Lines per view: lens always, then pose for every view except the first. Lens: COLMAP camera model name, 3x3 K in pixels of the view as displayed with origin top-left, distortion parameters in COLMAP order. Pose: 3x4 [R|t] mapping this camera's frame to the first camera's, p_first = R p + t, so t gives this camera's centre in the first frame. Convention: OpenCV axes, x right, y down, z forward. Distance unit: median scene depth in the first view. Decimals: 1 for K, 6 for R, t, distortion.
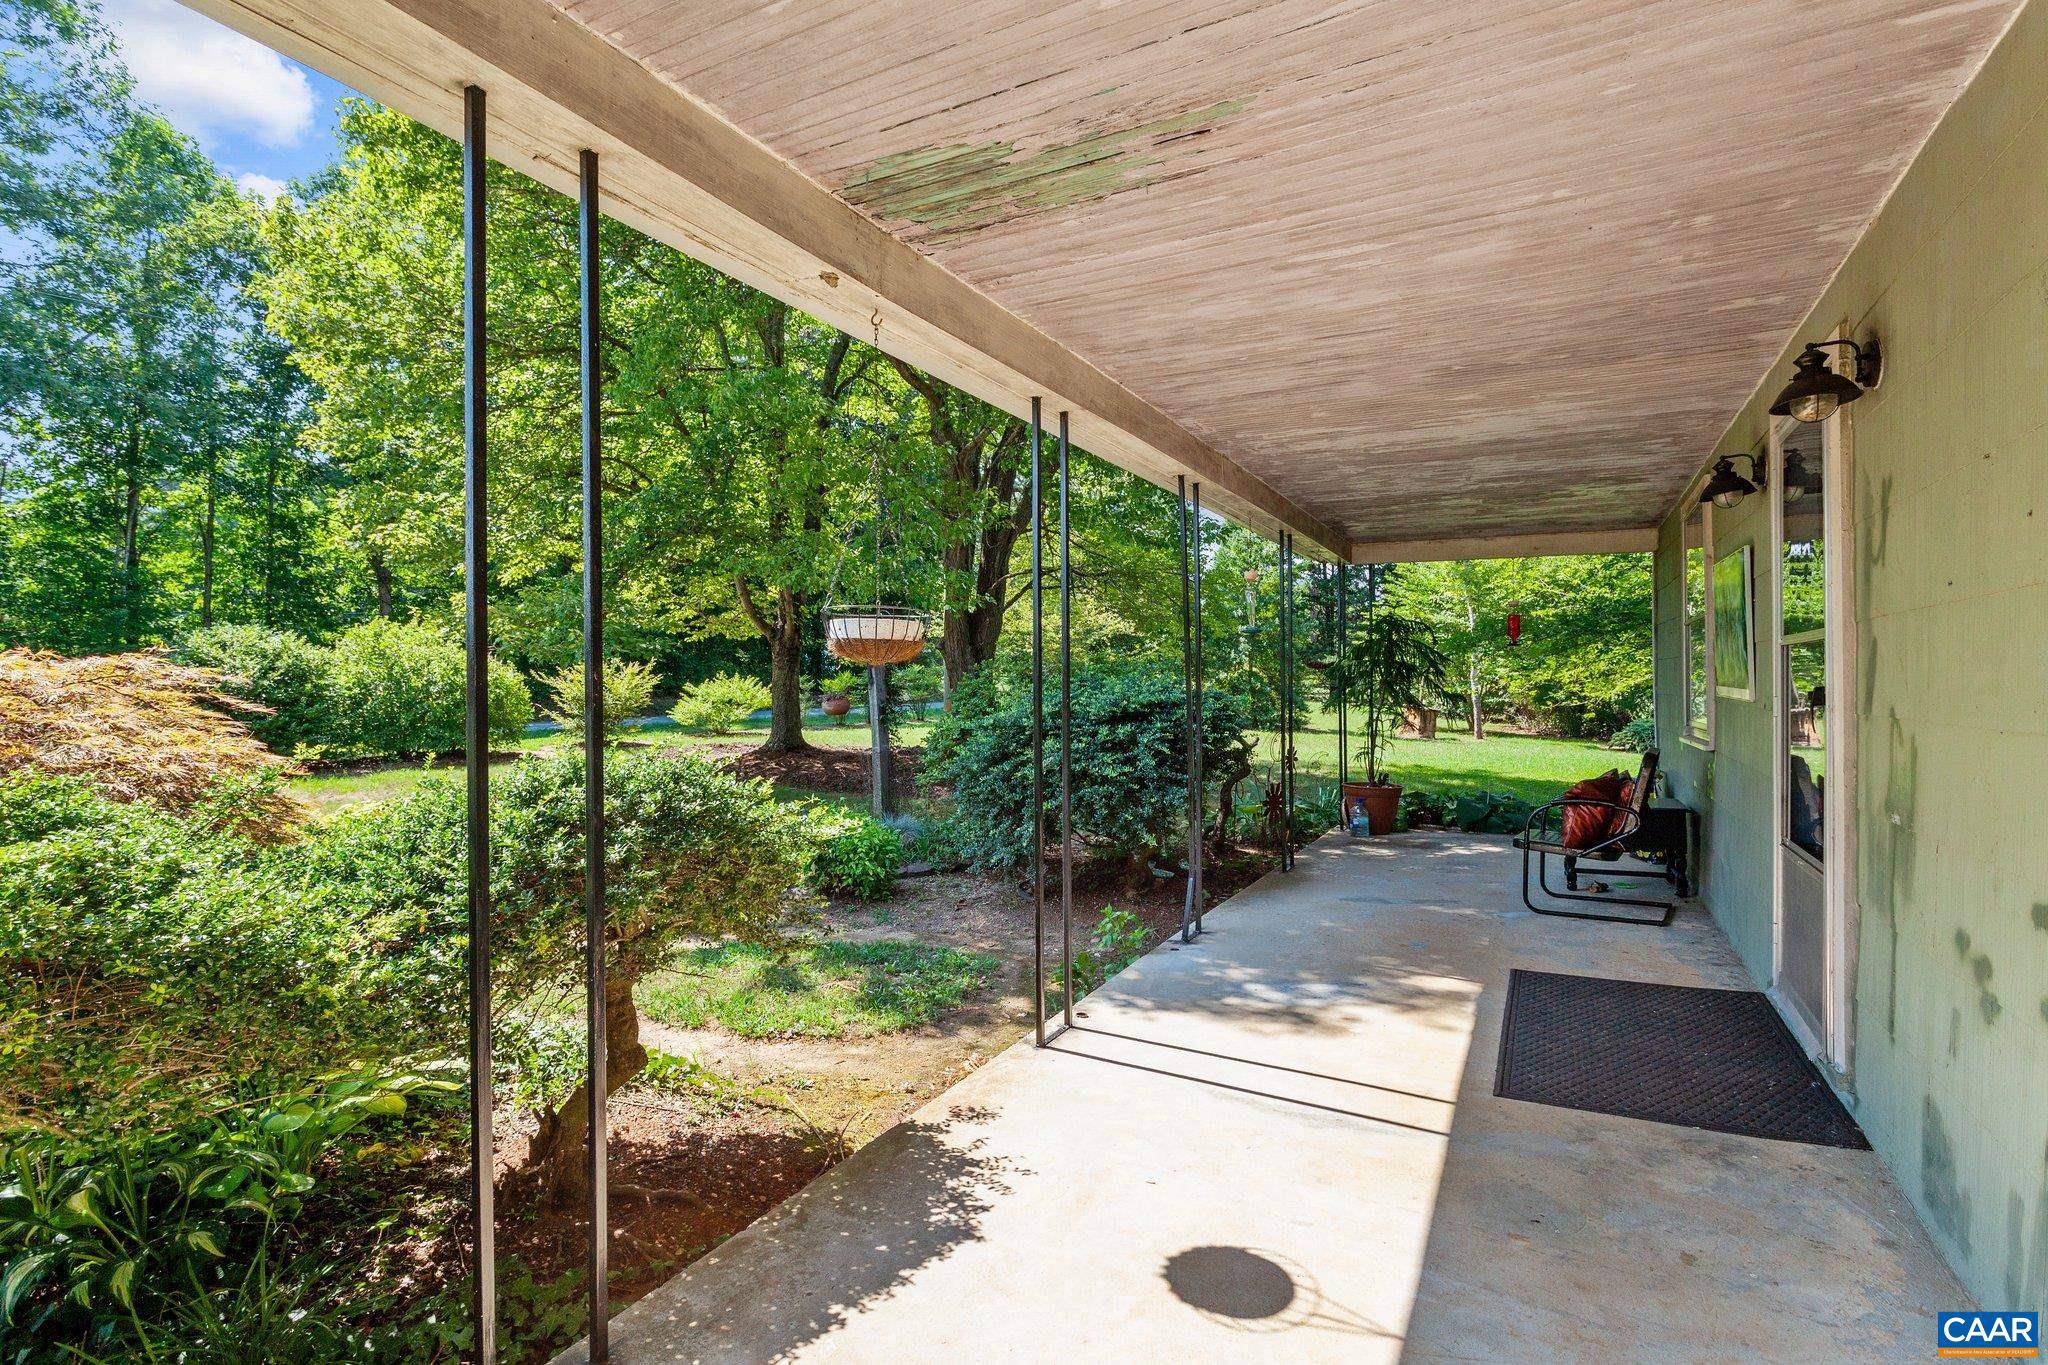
lens RADIAL K [[992.5, 0, 1023.6], [0, 992.5, 709.7], [0, 0, 1]] dist [0.002215, 0.000163]
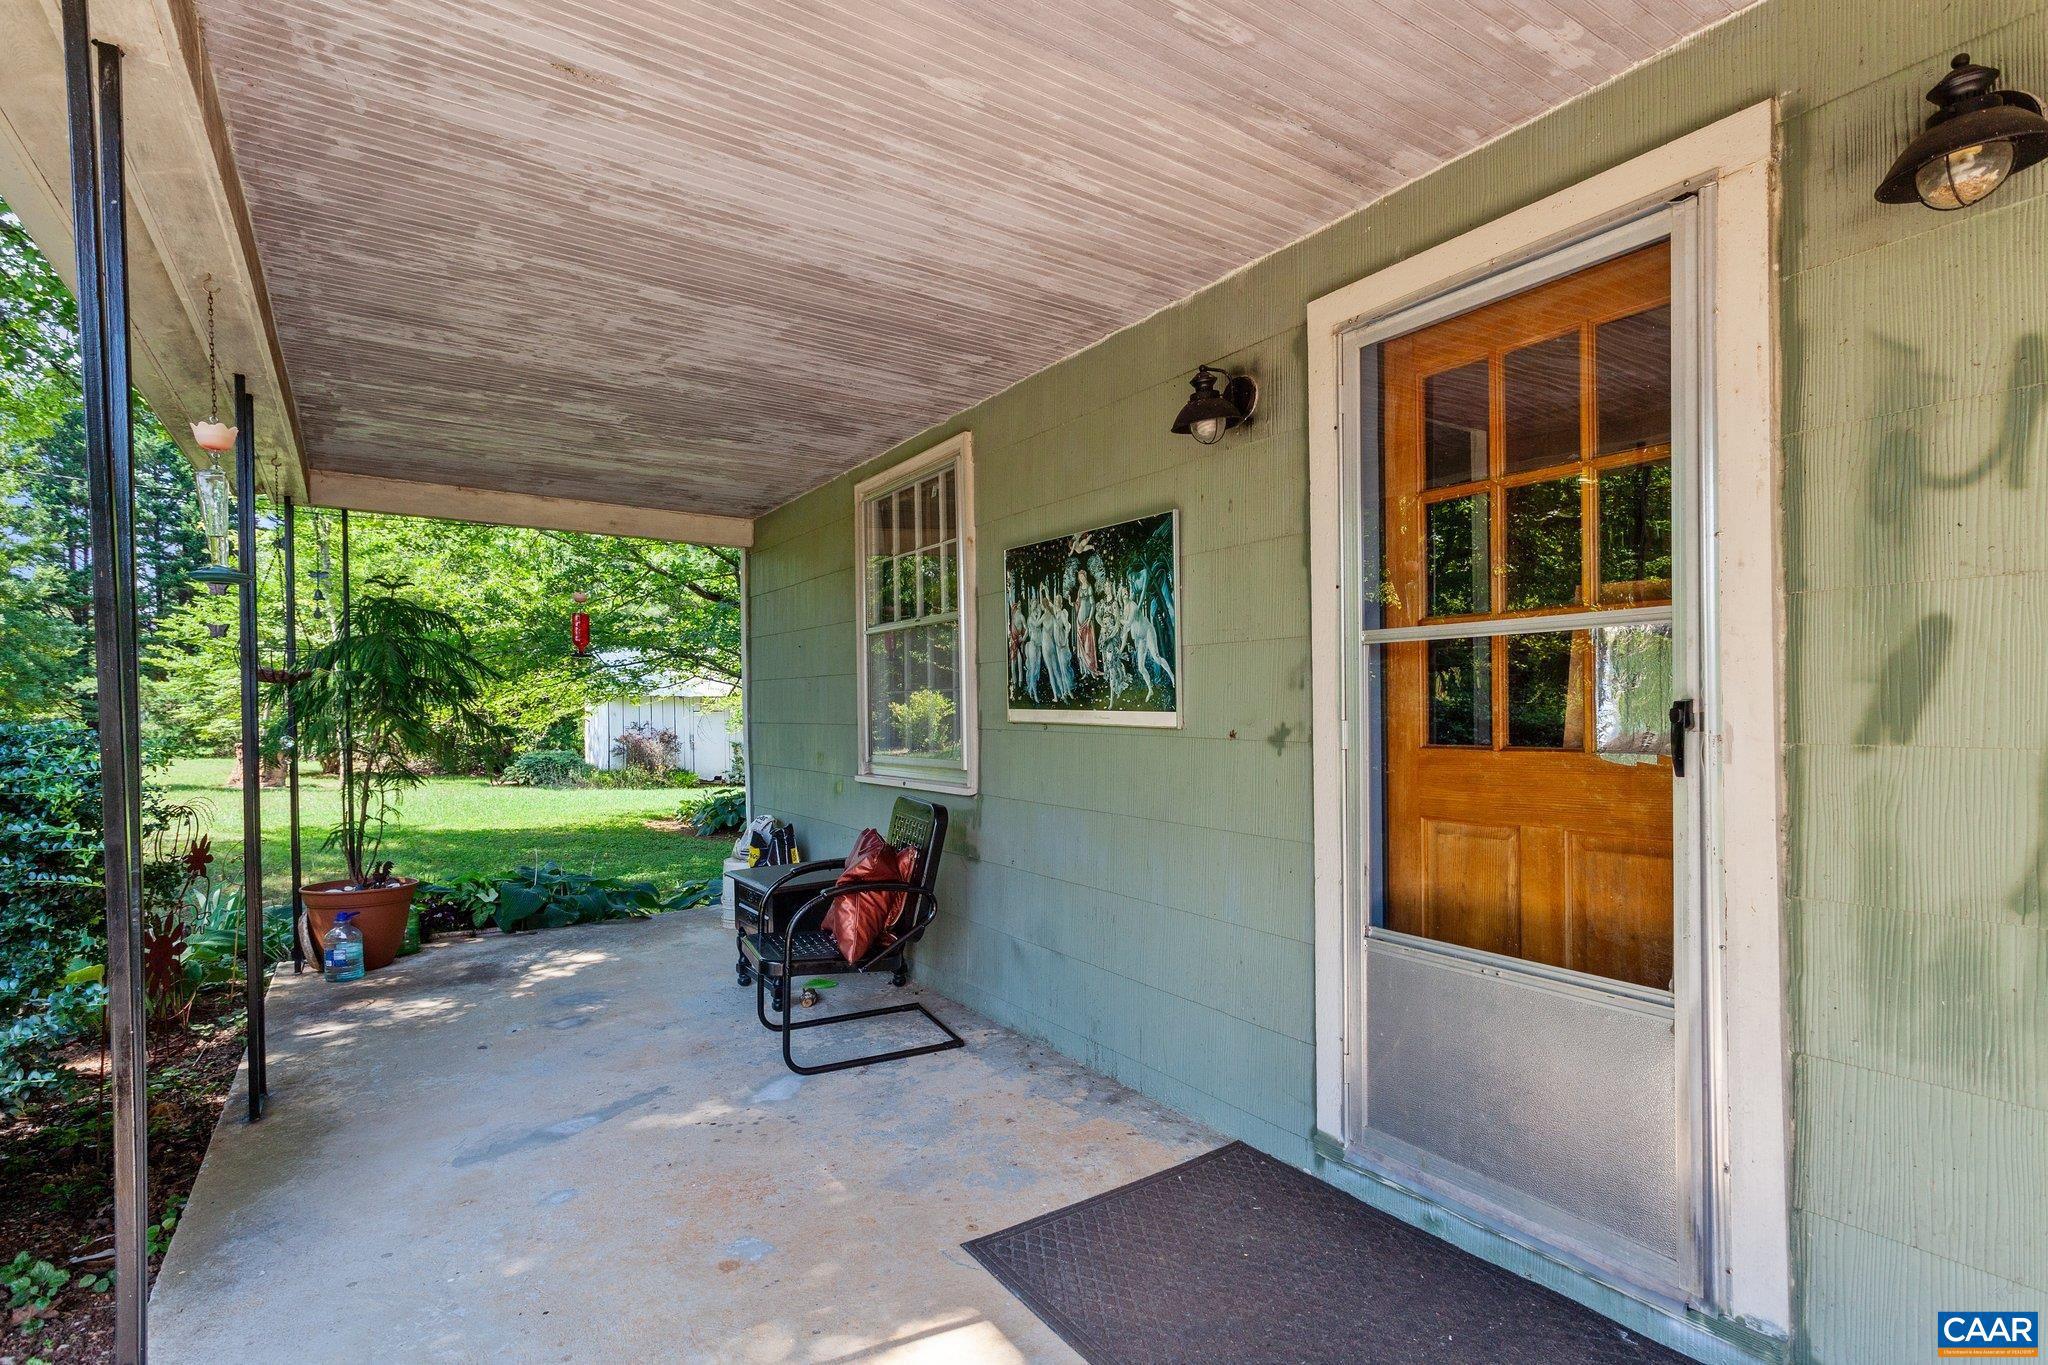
lens RADIAL K [[992.5, 0, 1023.6], [0, 992.5, 709.7], [0, 0, 1]] dist [0.002215, 0.000163]
pose [[0.480848, 0.001481, 0.876803, 0.051526], [0.027191, 0.999492, -0.016600, -0.013401], [-0.876383, 0.031823, 0.480563, 0.764135]]
